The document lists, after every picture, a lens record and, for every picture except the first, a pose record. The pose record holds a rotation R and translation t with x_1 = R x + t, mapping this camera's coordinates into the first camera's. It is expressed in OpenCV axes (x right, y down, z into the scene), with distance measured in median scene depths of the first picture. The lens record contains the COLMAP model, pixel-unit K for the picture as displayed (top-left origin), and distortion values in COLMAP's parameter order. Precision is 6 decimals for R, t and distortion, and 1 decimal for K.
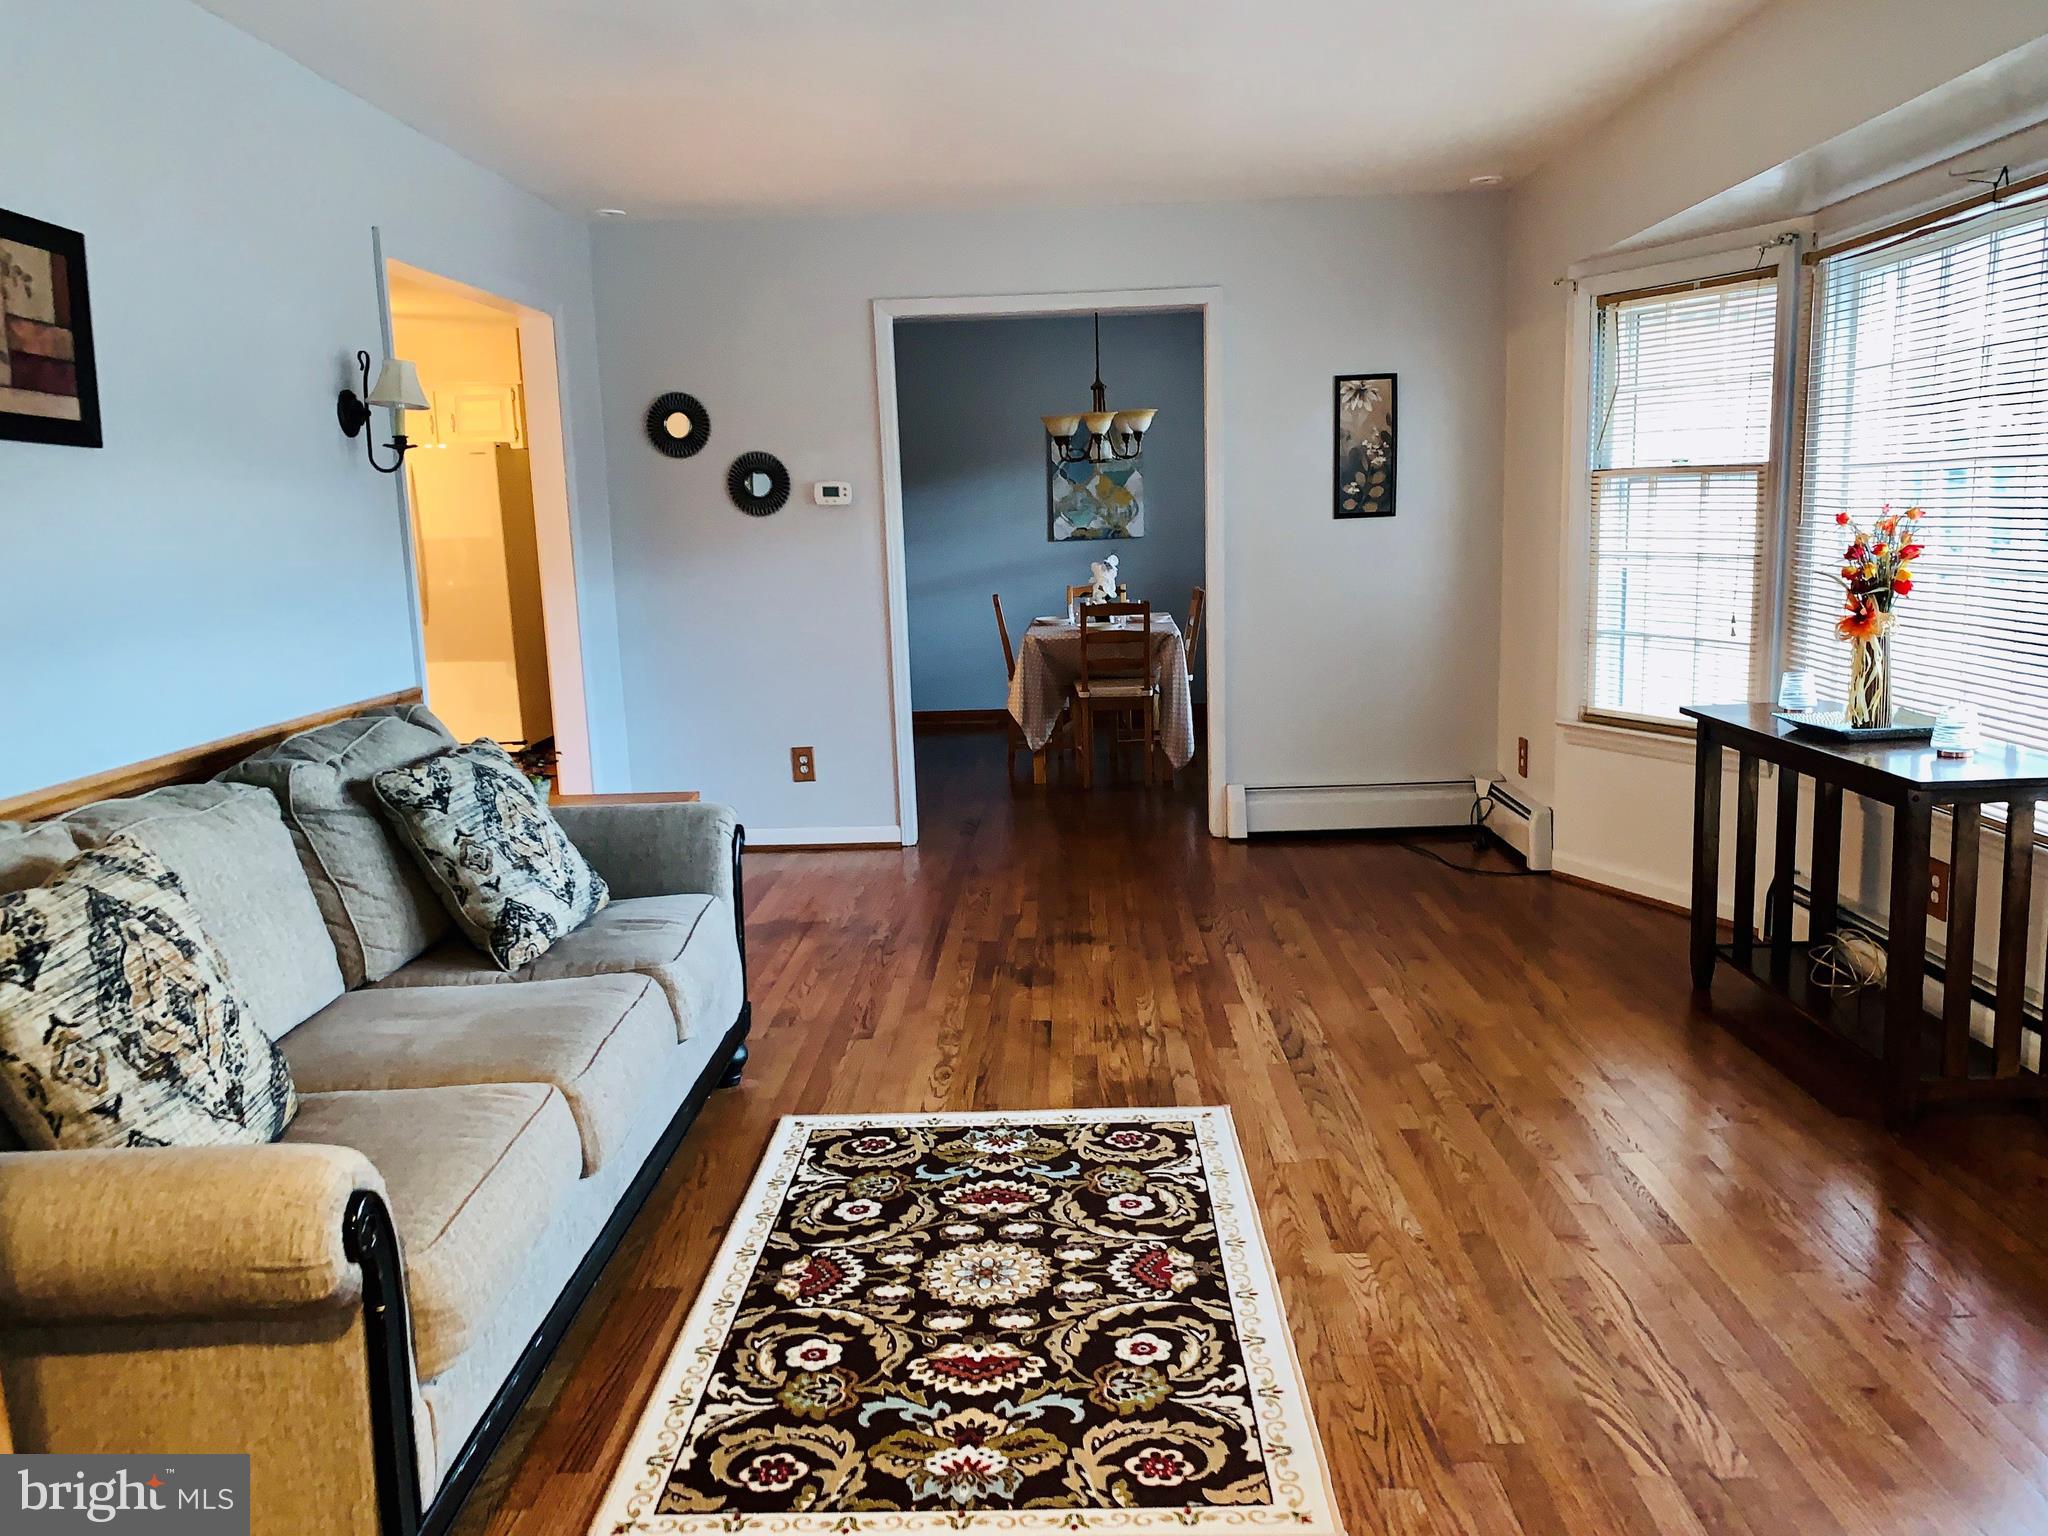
lens RADIAL K [[1580.1, 0, 1024.0], [0, 1580.1, 768.0], [0, 0, 1]] dist [0.006468, -0.007422]
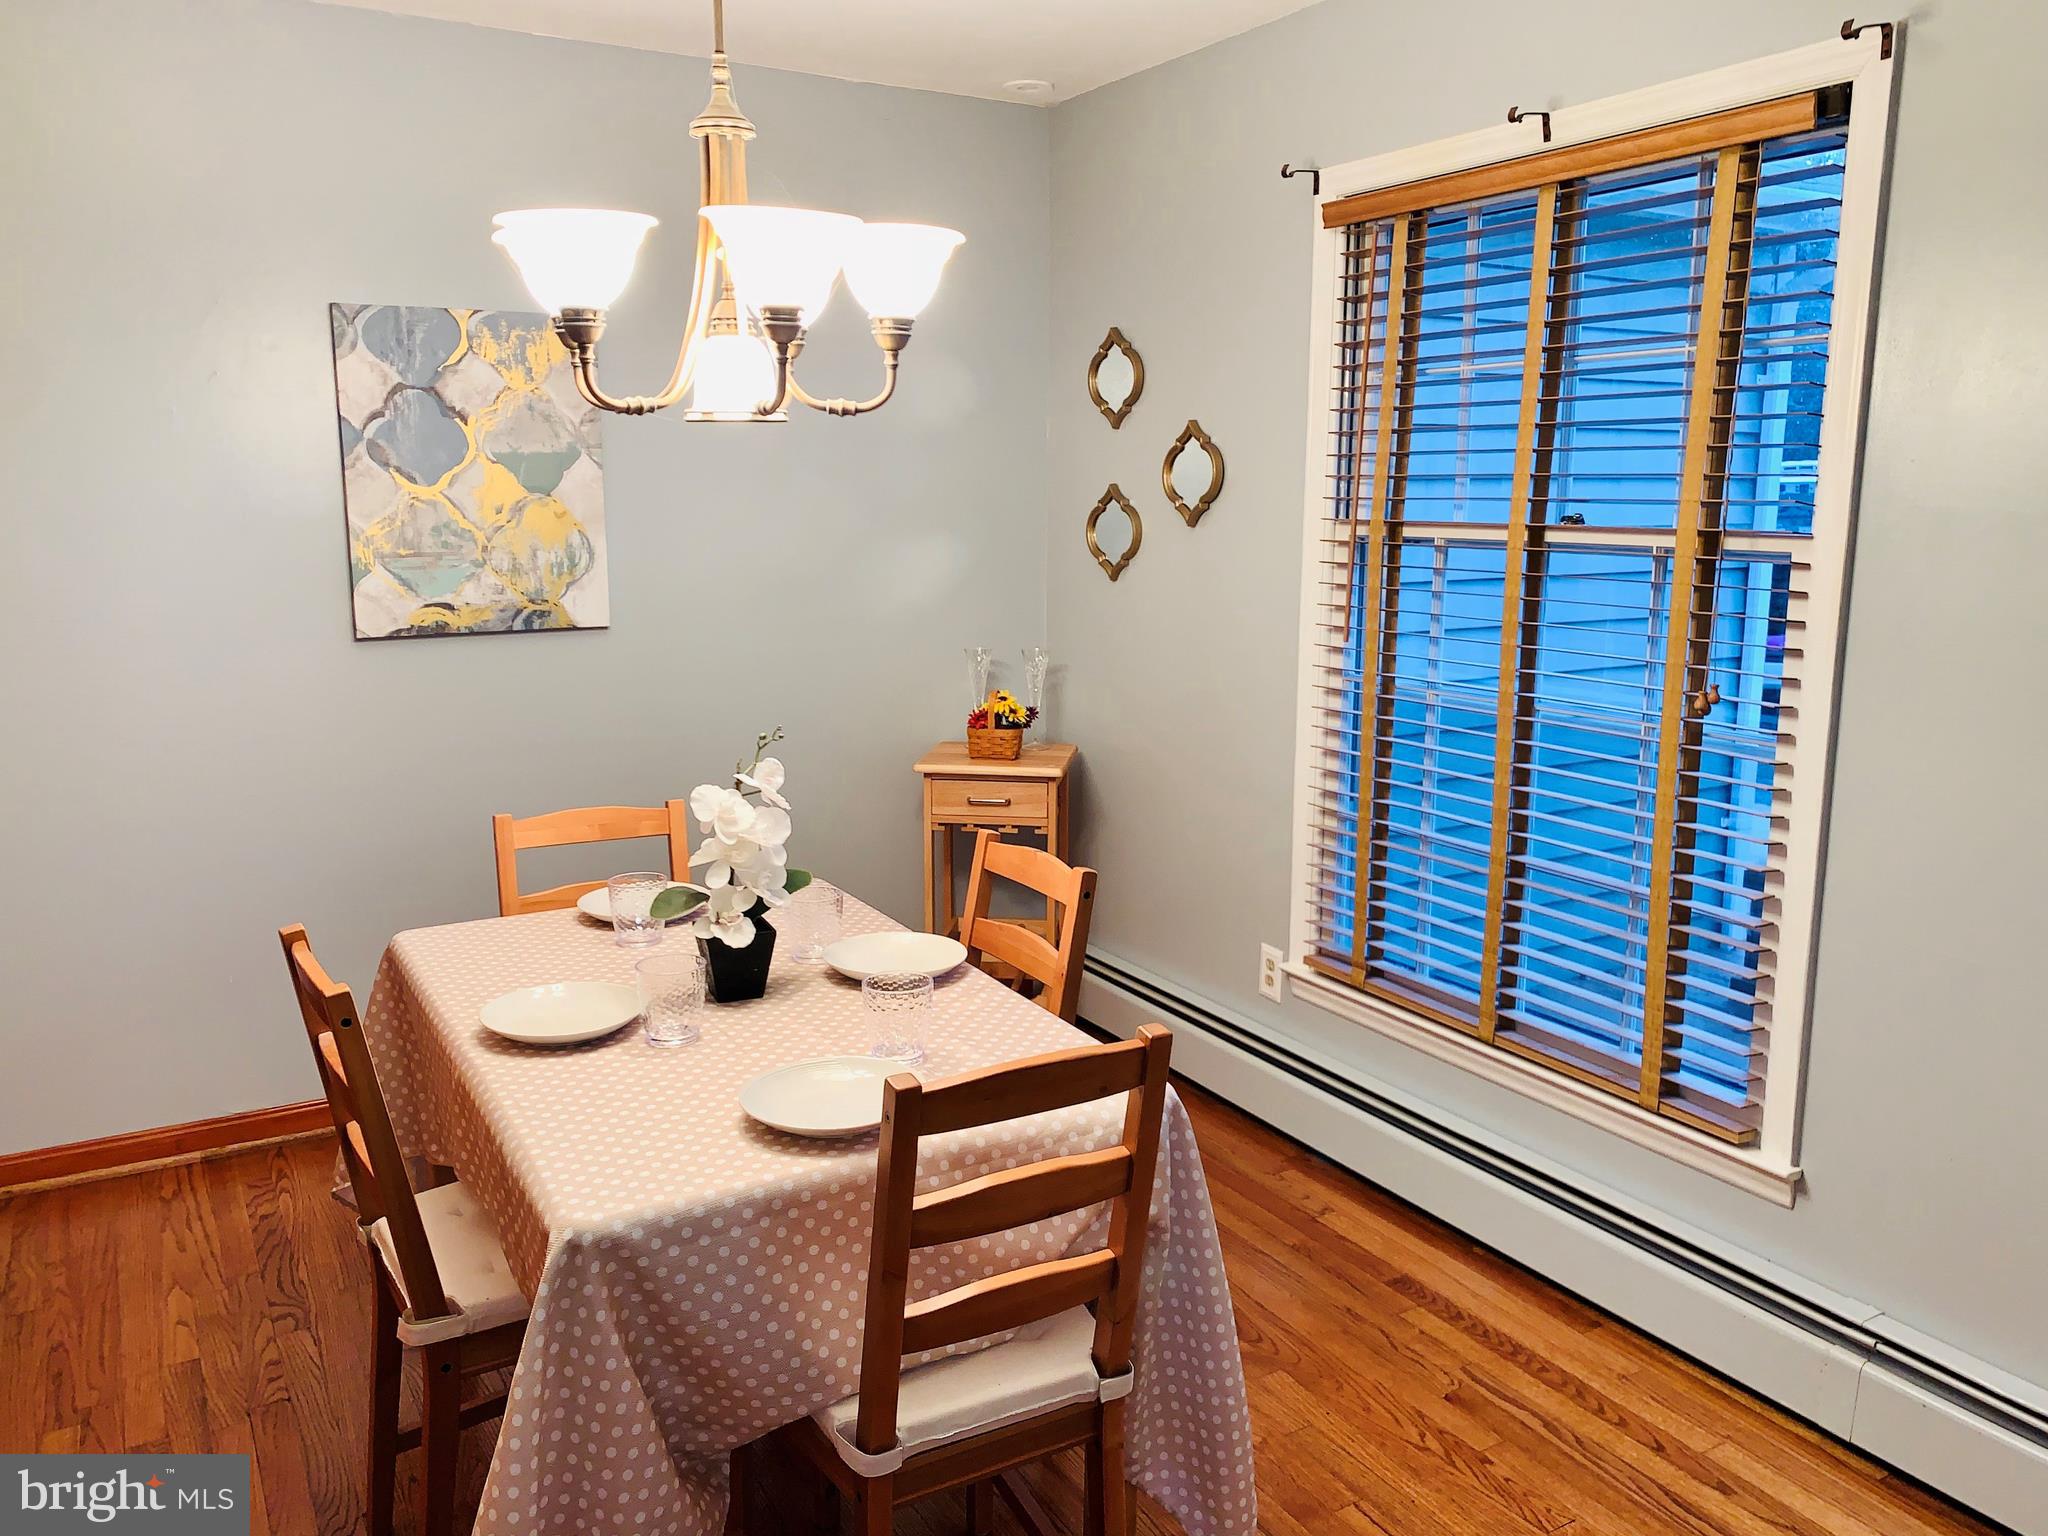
lens RADIAL K [[1580.1, 0, 1024.0], [0, 1580.1, 768.0], [0, 0, 1]] dist [0.006468, -0.007422]
pose [[0.847787, -0.057015, 0.527264, -0.044120], [0.056813, 0.998247, 0.016594, -0.112721], [-0.527285, 0.015887, 0.849540, 0.619553]]
